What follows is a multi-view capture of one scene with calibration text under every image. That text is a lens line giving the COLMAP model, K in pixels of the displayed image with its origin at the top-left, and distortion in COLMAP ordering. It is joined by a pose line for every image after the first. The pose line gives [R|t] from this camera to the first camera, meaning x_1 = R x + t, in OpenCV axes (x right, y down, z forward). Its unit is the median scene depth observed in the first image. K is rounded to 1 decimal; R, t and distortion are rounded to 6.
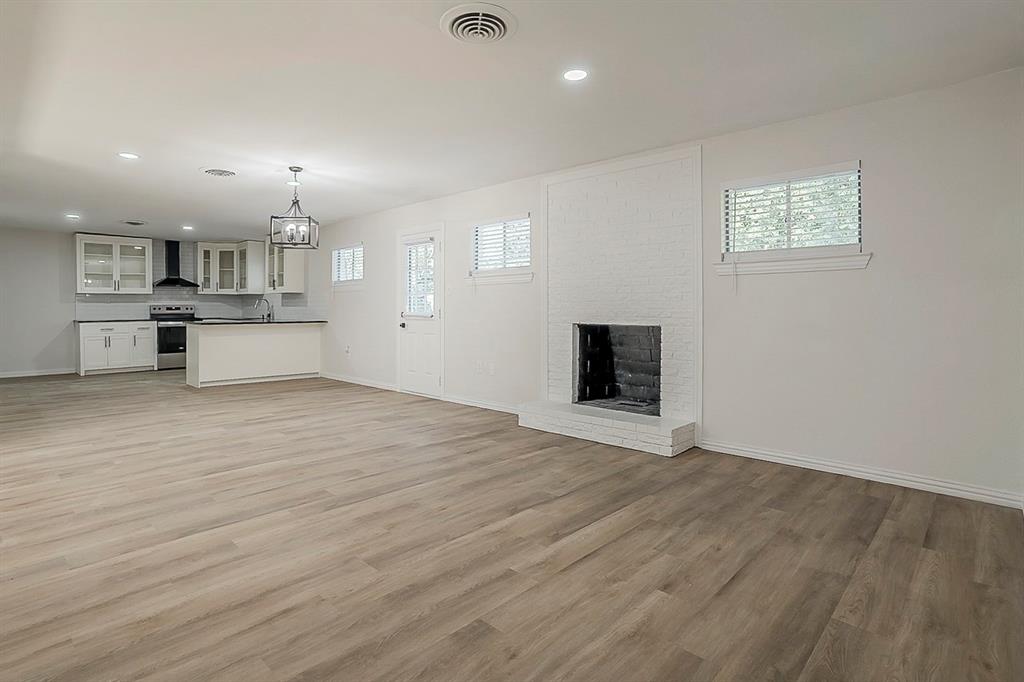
lens RADIAL K [[519.6, 0, 512.1], [0, 519.6, 314.1], [0, 0, 1]] dist [-0.001091, -0.000114]
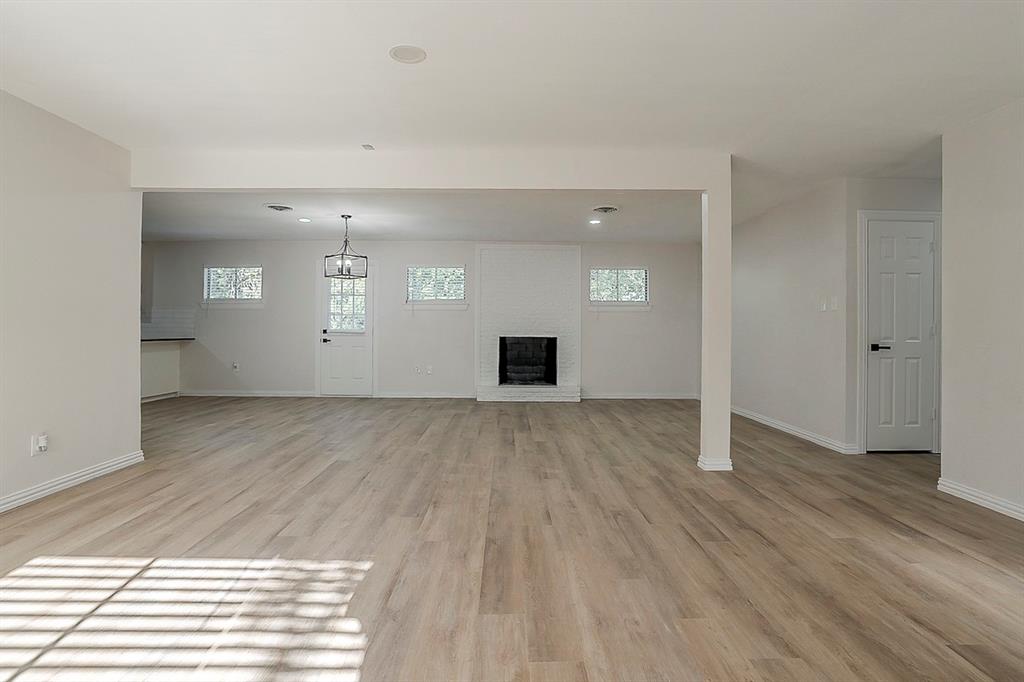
lens RADIAL K [[516.4, 0, 512.0], [0, 516.4, 341.0], [0, 0, 1]] dist [-0.001848, -0.000315]
pose [[0.722286, -0.006991, 0.691560, -0.970522], [0.002213, 0.999967, 0.007797, 0.019676], [-0.691591, -0.004101, 0.722277, -0.200009]]
